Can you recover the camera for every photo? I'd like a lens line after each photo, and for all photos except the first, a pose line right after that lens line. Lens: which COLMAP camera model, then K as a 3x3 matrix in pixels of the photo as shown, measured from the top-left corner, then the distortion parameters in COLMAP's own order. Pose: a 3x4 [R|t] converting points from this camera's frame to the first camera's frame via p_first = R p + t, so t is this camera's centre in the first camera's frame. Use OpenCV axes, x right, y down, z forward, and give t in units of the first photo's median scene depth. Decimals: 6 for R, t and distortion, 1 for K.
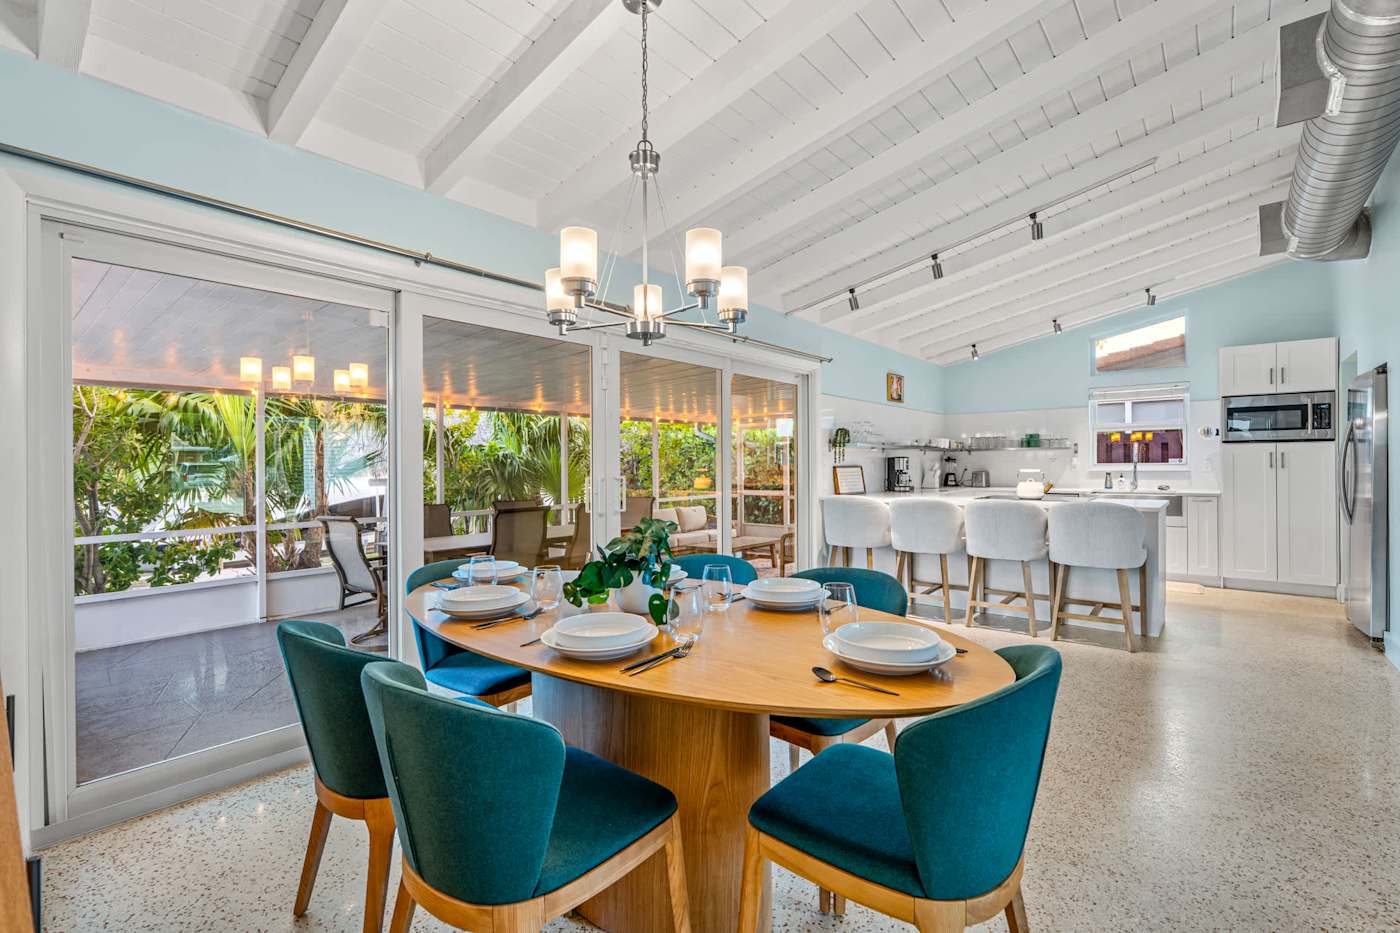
lens RADIAL K [[628.4, 0, 700.0], [0, 628.4, 466.5], [0, 0, 1]] dist [-0.003762, 0.000297]
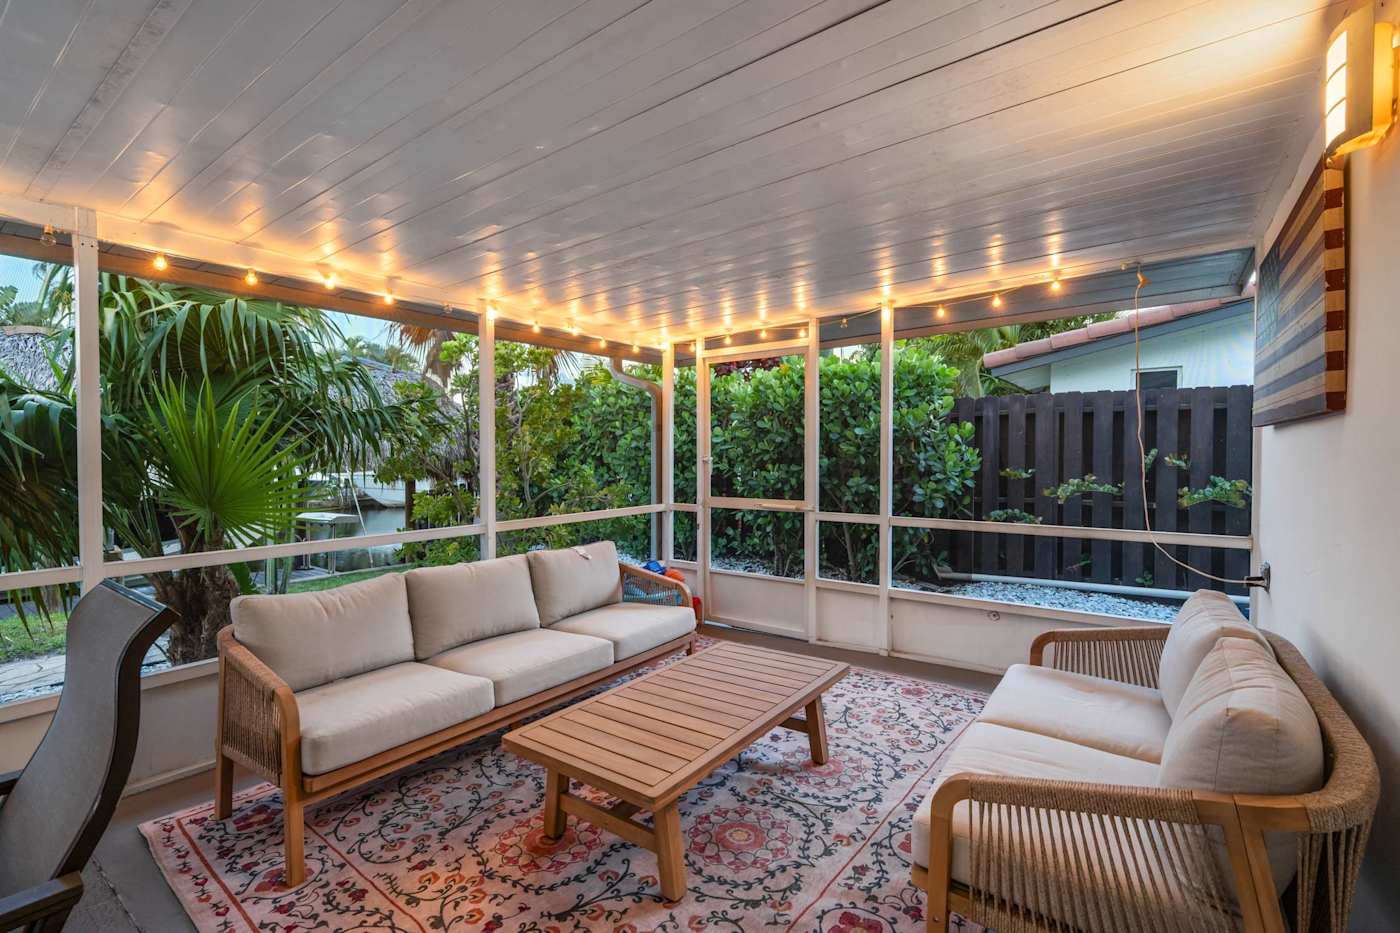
lens RADIAL K [[629.8, 0, 707.5], [0, 629.8, 459.2], [0, 0, 1]] dist [0.003070, 0.000416]
pose [[0.996909, 0.003689, 0.078476, 0.049017], [-0.004251, 0.999966, 0.006997, 0.011424], [-0.078447, -0.007309, 0.996891, 0.836629]]
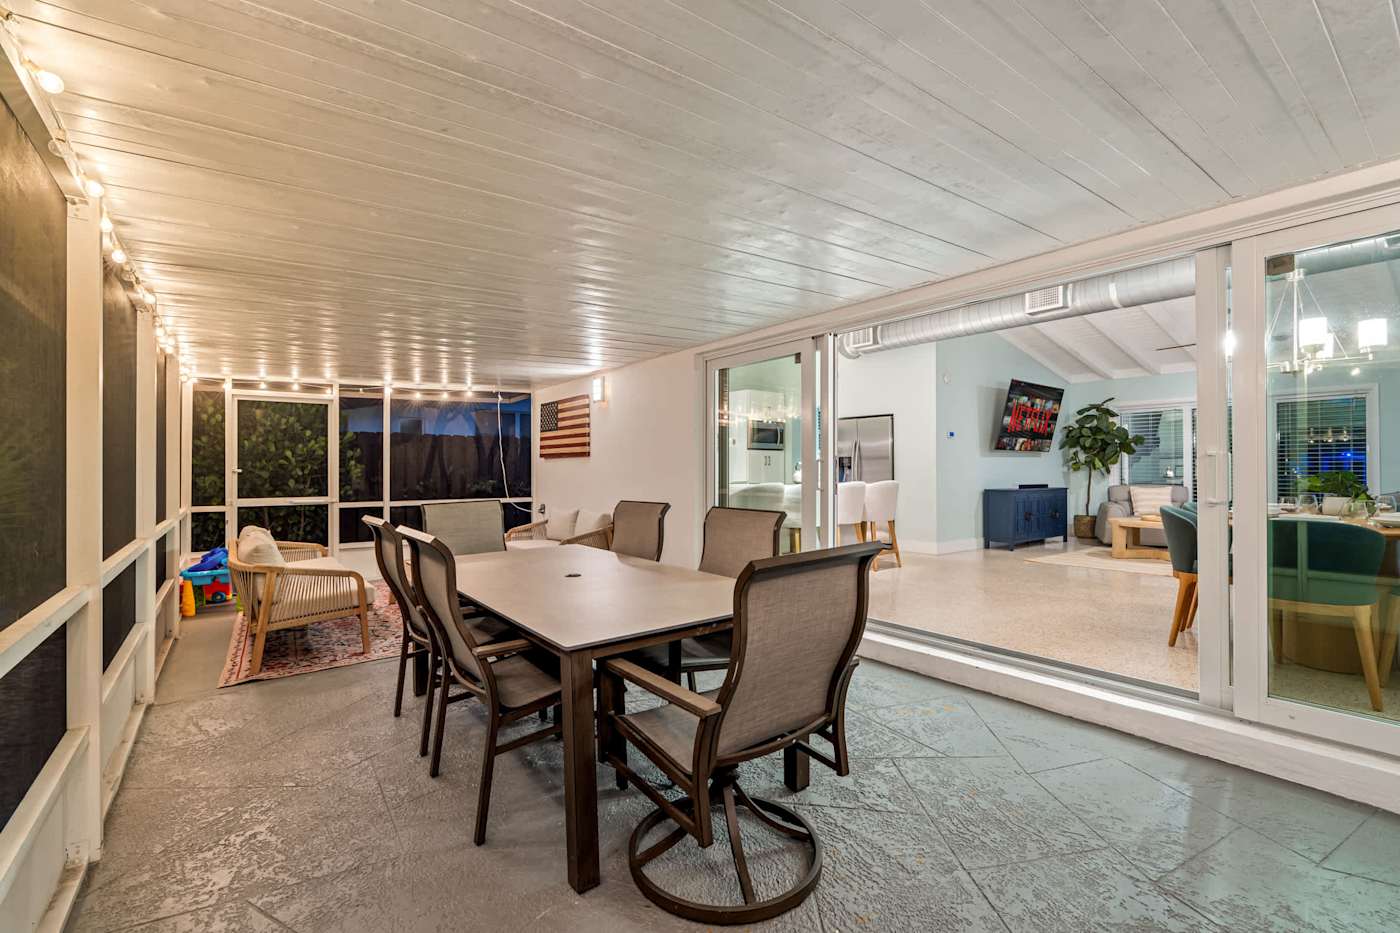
lens RADIAL K [[628.4, 0, 700.0], [0, 628.4, 466.5], [0, 0, 1]] dist [-0.003762, 0.000297]
pose [[0.217901, 0.013457, 0.975878, -0.646237], [0.001557, 0.999899, -0.014136, 0.024314], [-0.975970, 0.004600, 0.217858, 0.666065]]
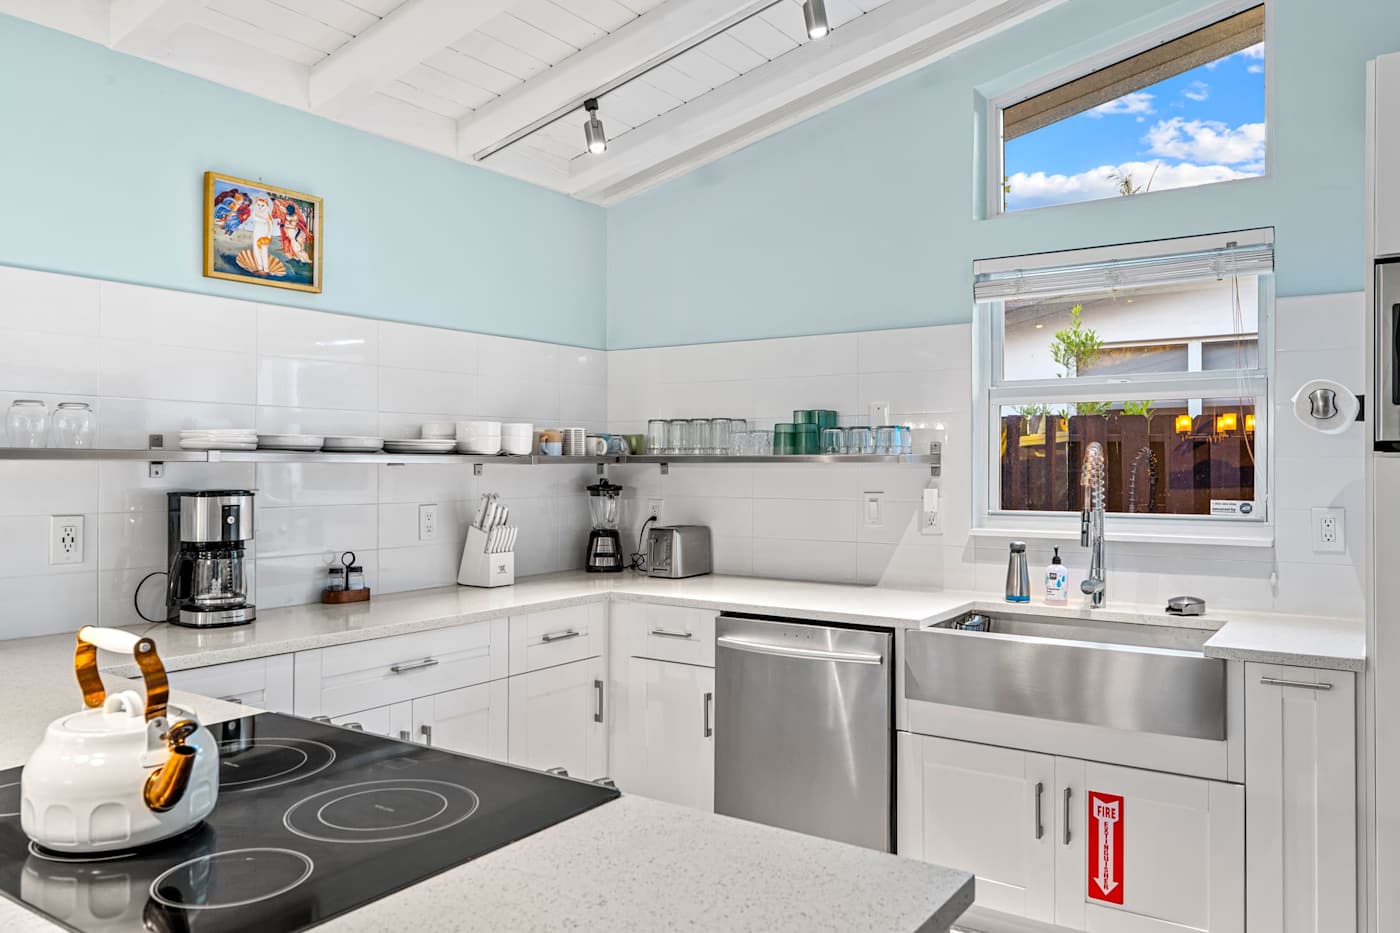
lens RADIAL K [[1039.6, 0, 703.2], [0, 1039.6, 462.3], [0, 0, 1]] dist [-0.003023, -0.000514]
pose [[0.995269, 0.007072, 0.096896, 0.465556], [-0.006600, 0.999965, -0.005193, -0.025400], [-0.096930, 0.004529, 0.995281, 0.543685]]
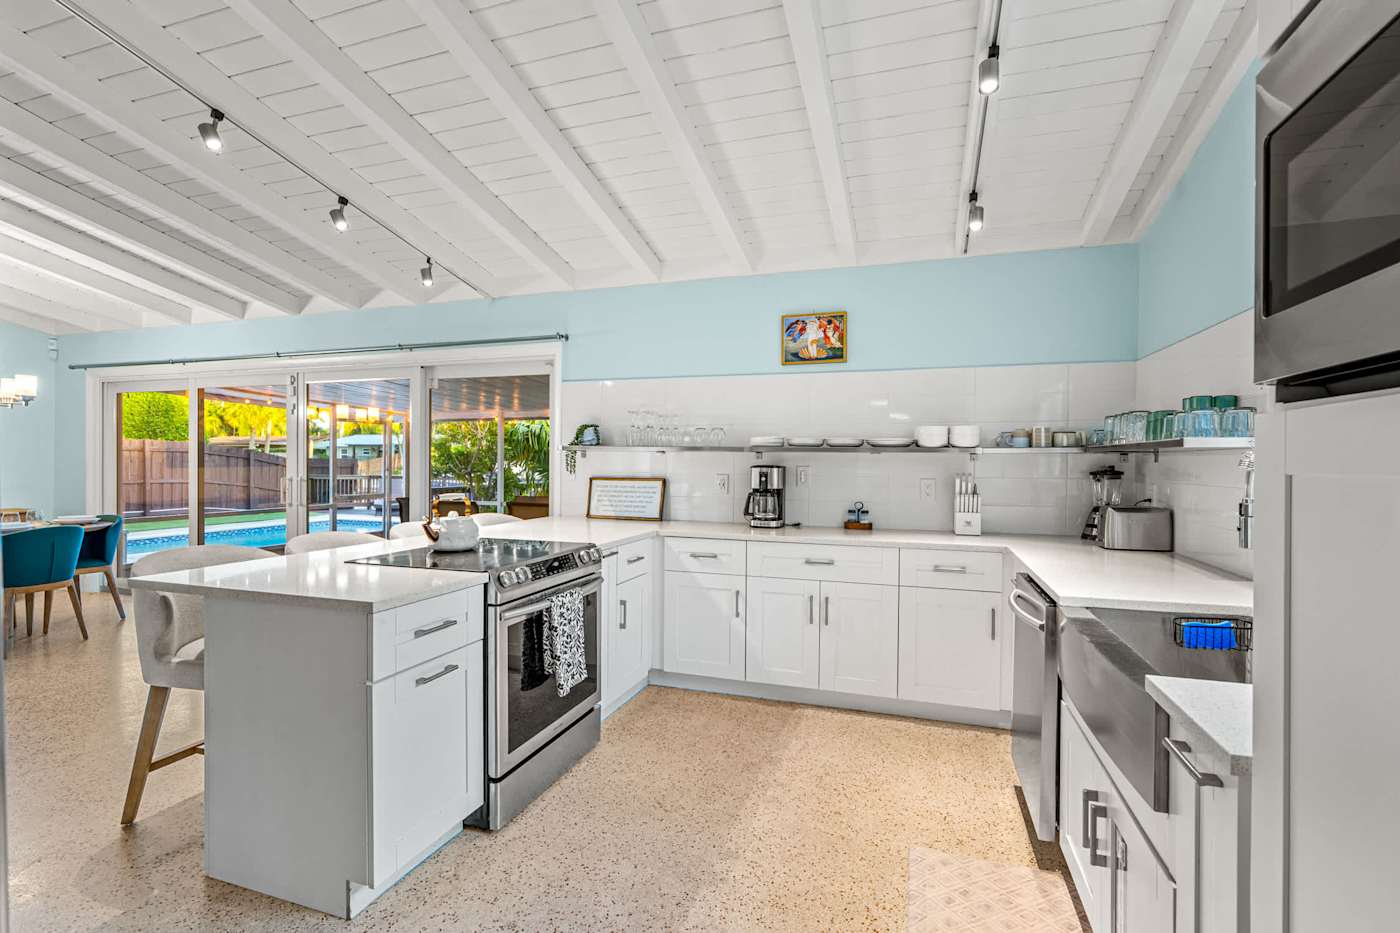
lens RADIAL K [[628.4, 0, 700.0], [0, 628.4, 466.5], [0, 0, 1]] dist [-0.003762, 0.000297]
pose [[0.378581, 0.017150, -0.925409, 0.791760], [-0.011607, 0.999838, 0.013780, -0.020813], [0.925496, 0.005525, 0.378718, 0.717067]]
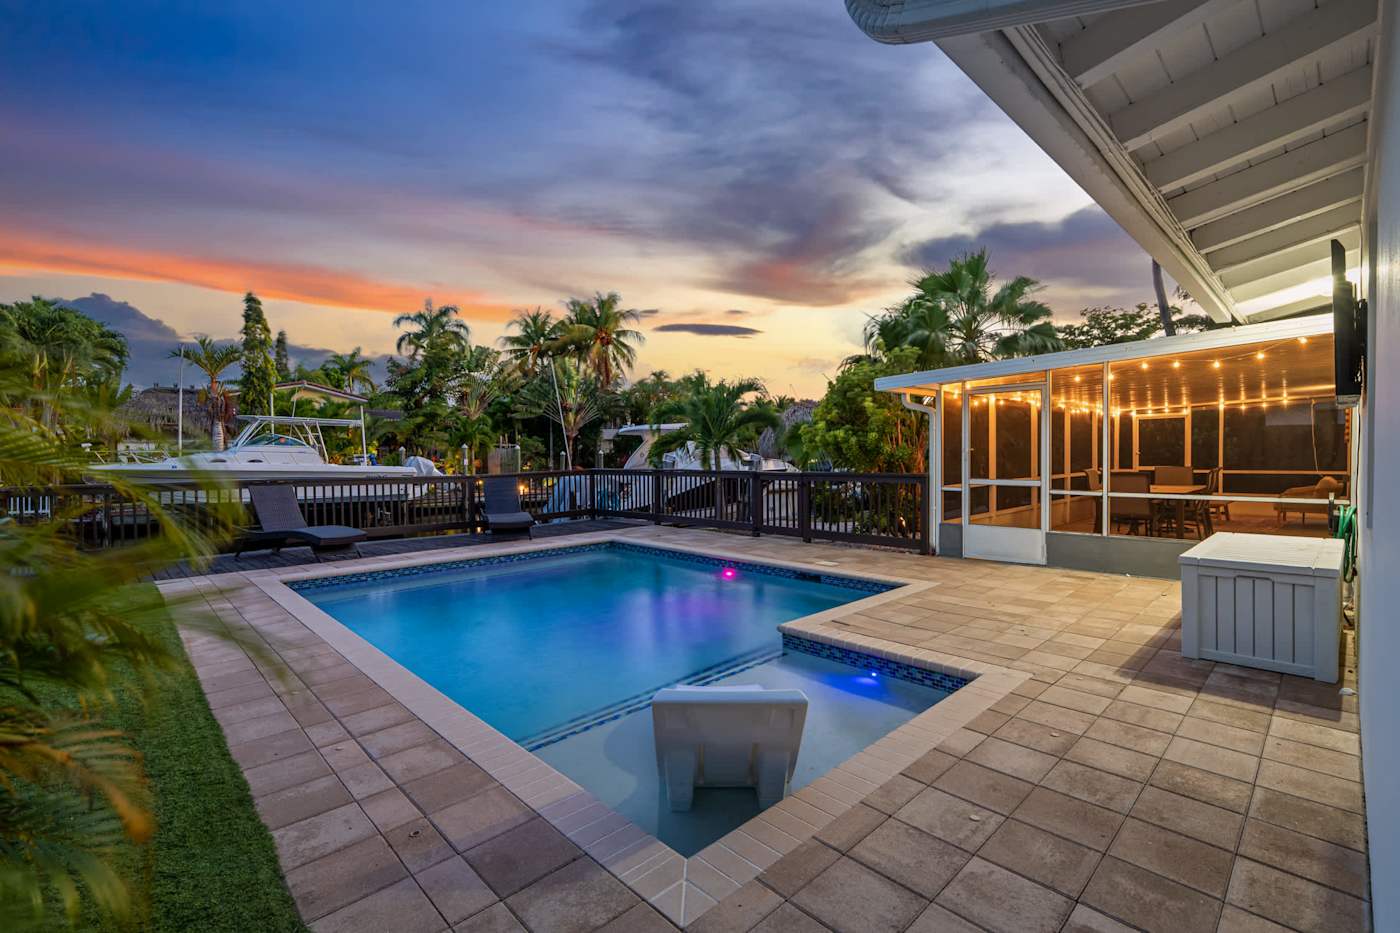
lens RADIAL K [[616.5, 0, 701.2], [0, 616.5, 461.7], [0, 0, 1]] dist [-0.004896, 0.000560]
pose [[0.993674, -0.001884, -0.112286, -1.037225], [0.003060, 0.999942, 0.010300, 0.020128], [0.112260, -0.010578, 0.993623, -0.533653]]
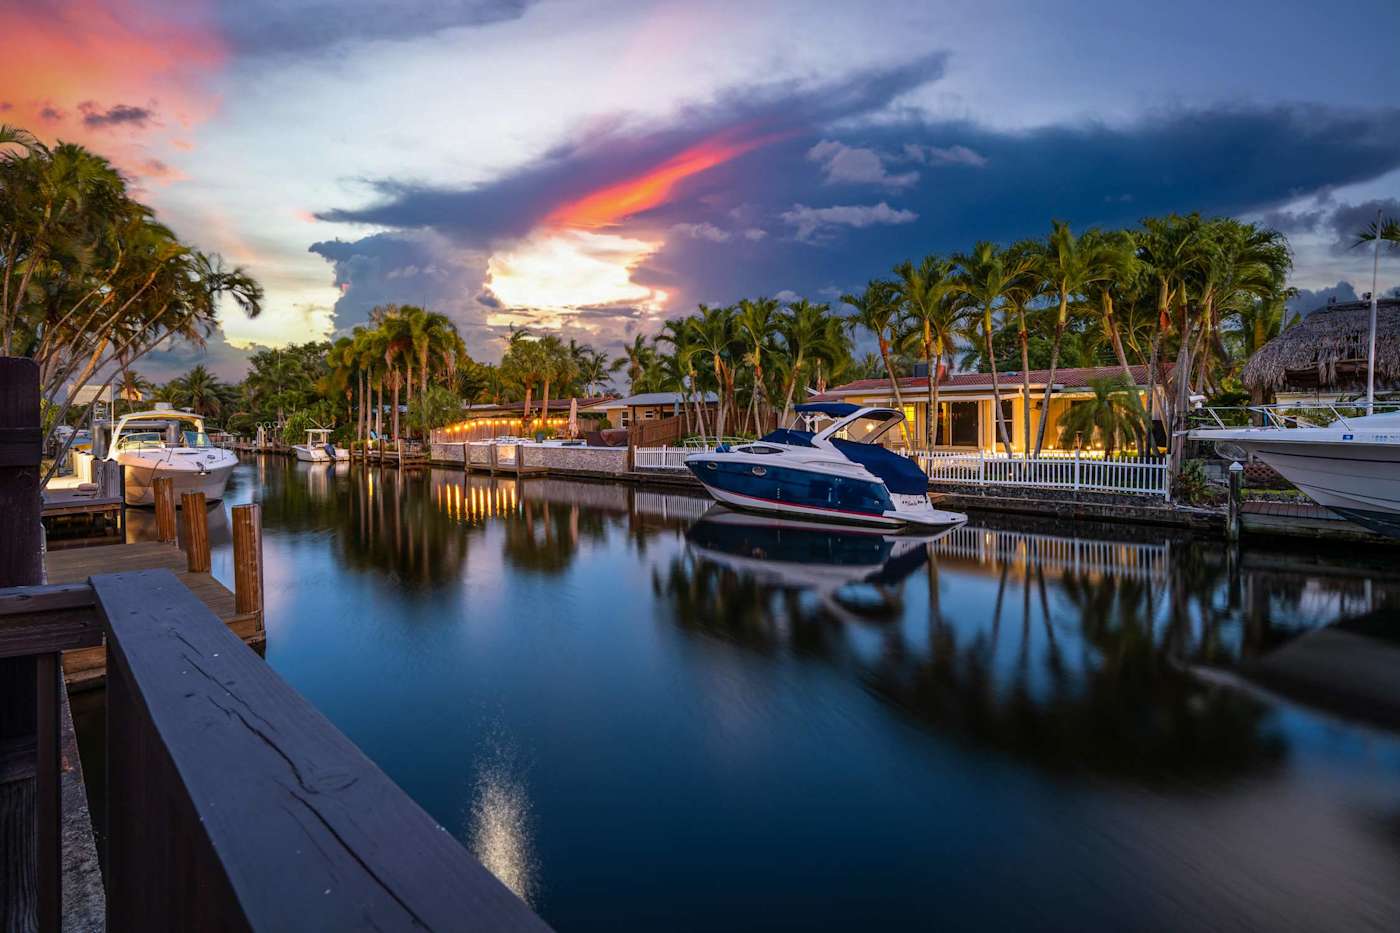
lens RADIAL K [[659.4, 0, 679.2], [0, 659.4, 424.9], [0, 0, 1]] dist [-0.002755, -0.000269]
pose [[-0.075399, 0.006209, -0.997134, -2.150145], [0.006182, 0.999964, 0.005759, 0.019201], [0.997134, -0.005730, -0.075434, 0.601659]]
